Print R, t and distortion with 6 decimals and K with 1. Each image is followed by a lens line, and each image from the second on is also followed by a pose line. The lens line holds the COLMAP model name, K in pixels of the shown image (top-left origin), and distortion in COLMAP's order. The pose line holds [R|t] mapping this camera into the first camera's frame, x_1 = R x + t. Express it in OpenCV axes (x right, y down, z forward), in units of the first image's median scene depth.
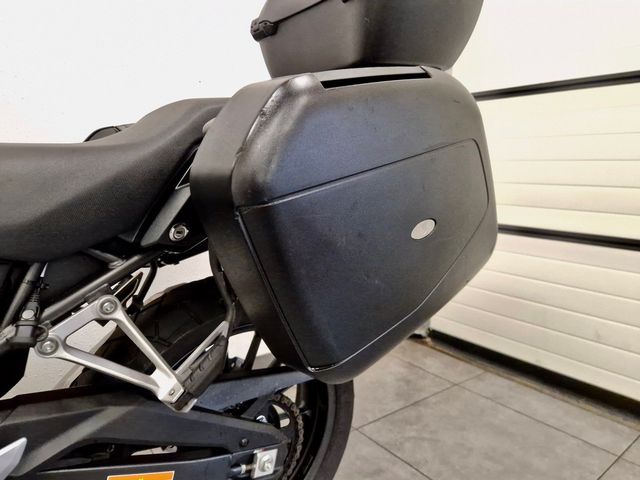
lens RADIAL K [[423.1, 0, 310.3], [0, 423.1, 237.0], [0, 0, 1]] dist [0.056708, -0.064515]
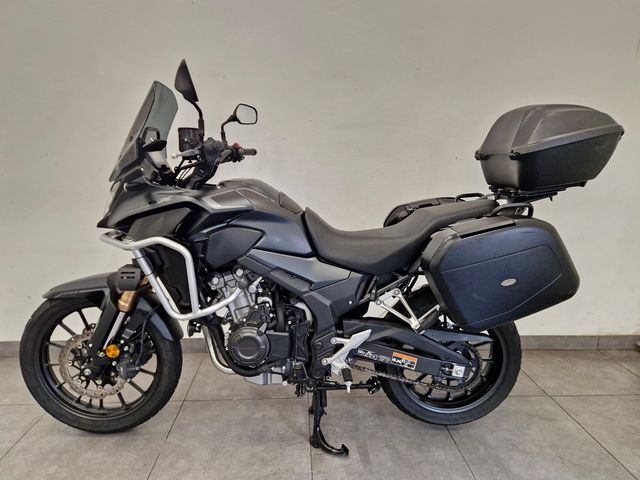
lens RADIAL K [[423.1, 0, 310.3], [0, 423.1, 237.0], [0, 0, 1]] dist [0.056708, -0.064515]
pose [[0.796686, 0.071789, -0.600115, 0.735577], [-0.044233, 0.997184, 0.060568, -0.348632], [0.602773, -0.021709, 0.797618, -1.590579]]
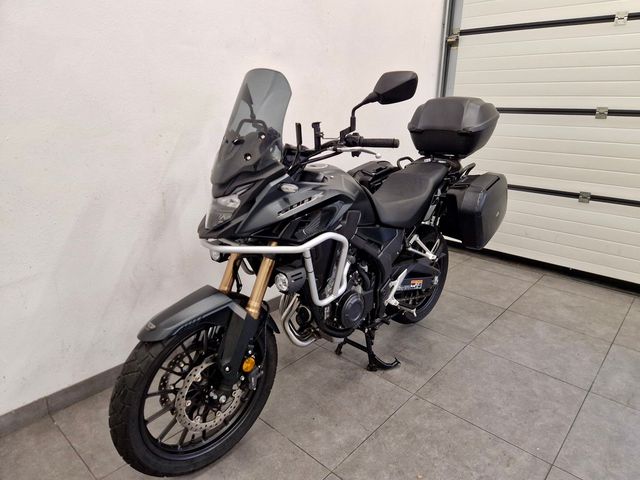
lens RADIAL K [[427.1, 0, 319.5], [0, 427.1, 228.8], [0, 0, 1]] dist [0.059342, -0.039015]
pose [[0.987507, -0.071243, 0.140551, -1.916890], [0.048005, 0.985575, 0.162291, -0.613284], [-0.150085, -0.153516, 0.976682, -2.738969]]
